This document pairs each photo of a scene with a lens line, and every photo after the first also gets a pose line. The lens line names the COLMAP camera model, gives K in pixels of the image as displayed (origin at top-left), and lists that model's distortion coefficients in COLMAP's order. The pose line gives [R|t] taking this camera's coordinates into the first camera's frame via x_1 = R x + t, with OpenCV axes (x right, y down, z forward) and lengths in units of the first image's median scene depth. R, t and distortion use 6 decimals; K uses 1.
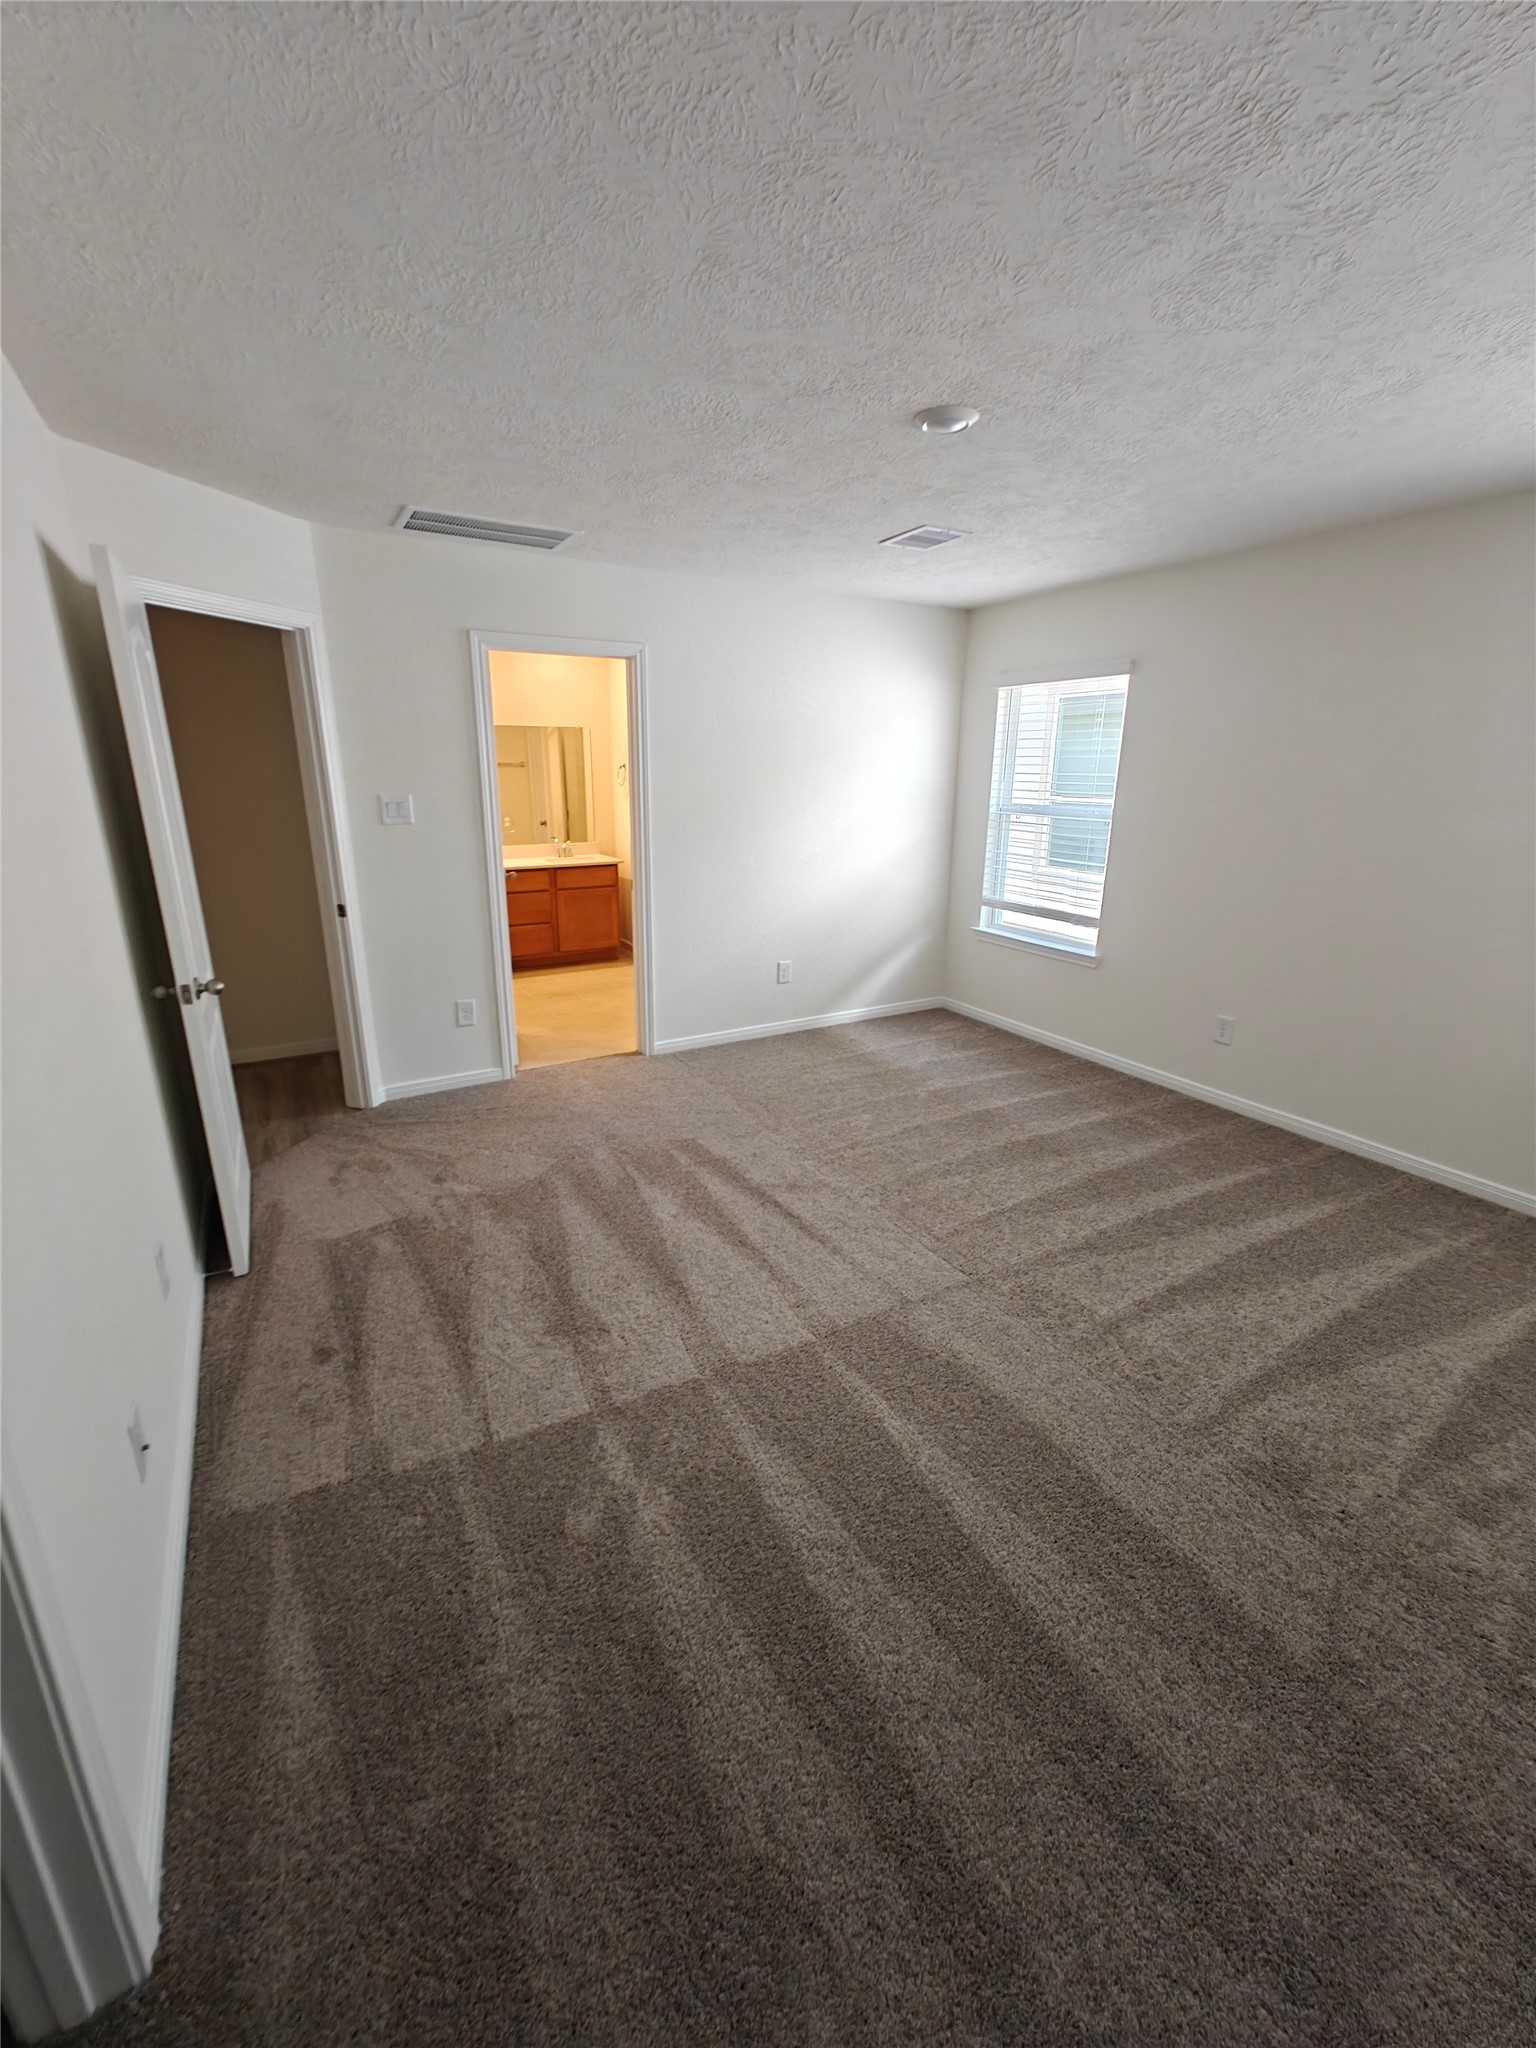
lens RADIAL K [[865.1, 0, 768.0], [0, 865.1, 1024.0], [0, 0, 1]] dist [0.024634, -0.009814]
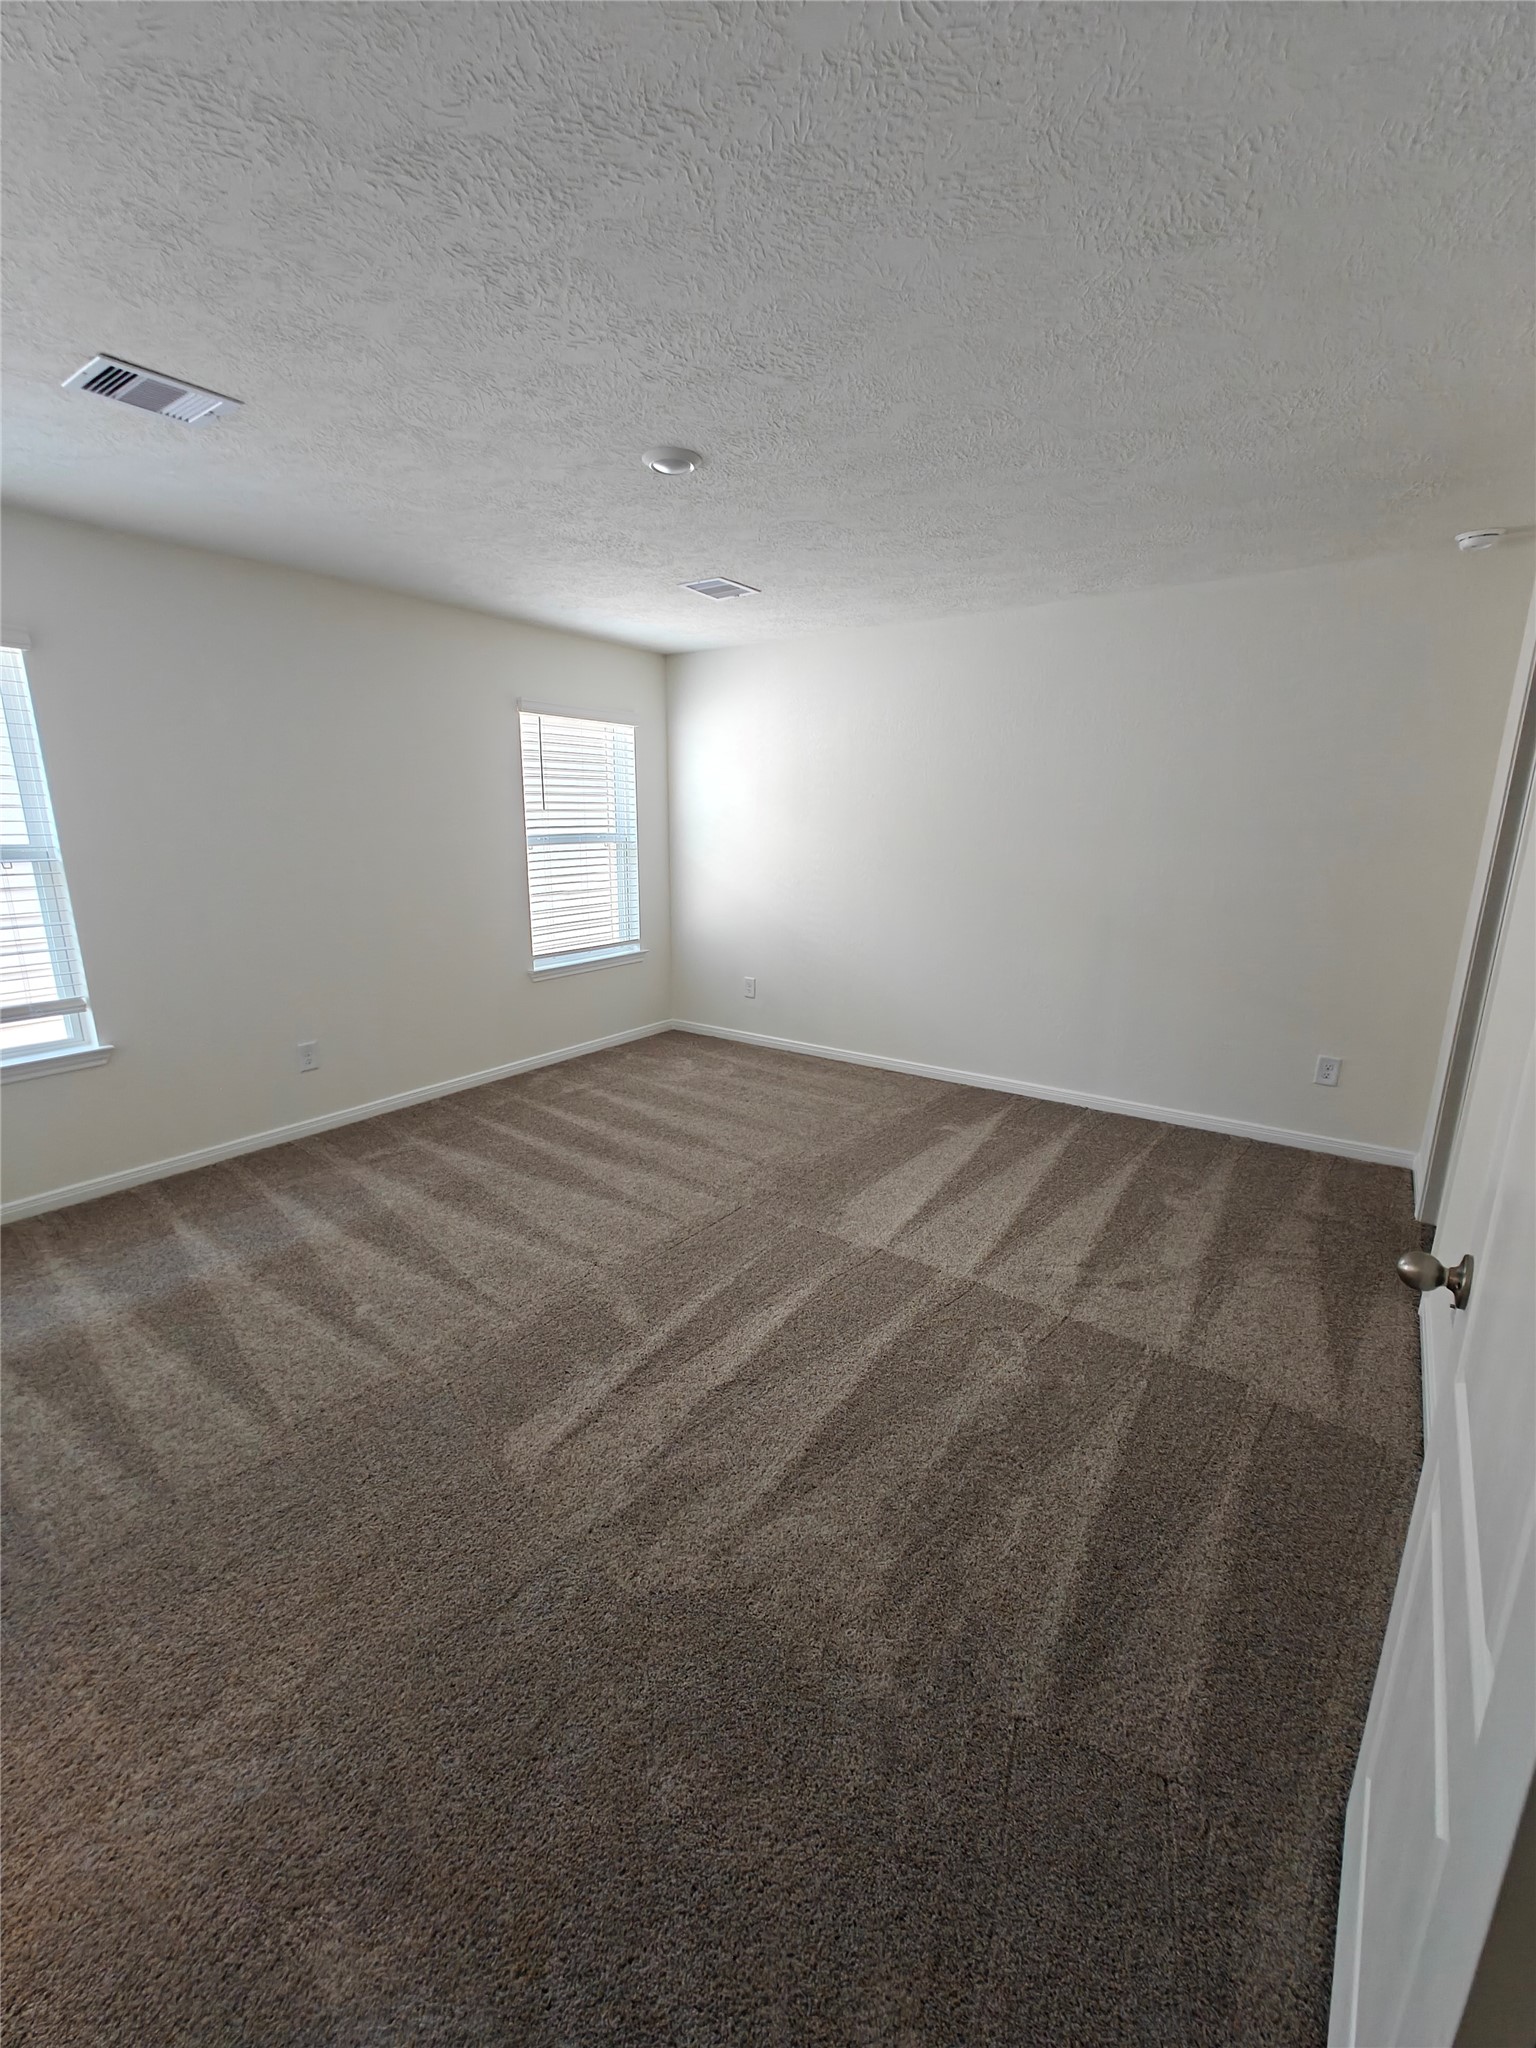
lens RADIAL K [[865.1, 0, 768.0], [0, 865.1, 1024.0], [0, 0, 1]] dist [0.024634, -0.009814]
pose [[-0.420846, -0.226484, 0.878404, -0.634204], [0.252413, 0.900852, 0.353204, -0.283374], [-0.871308, 0.370365, -0.321952, 1.010005]]
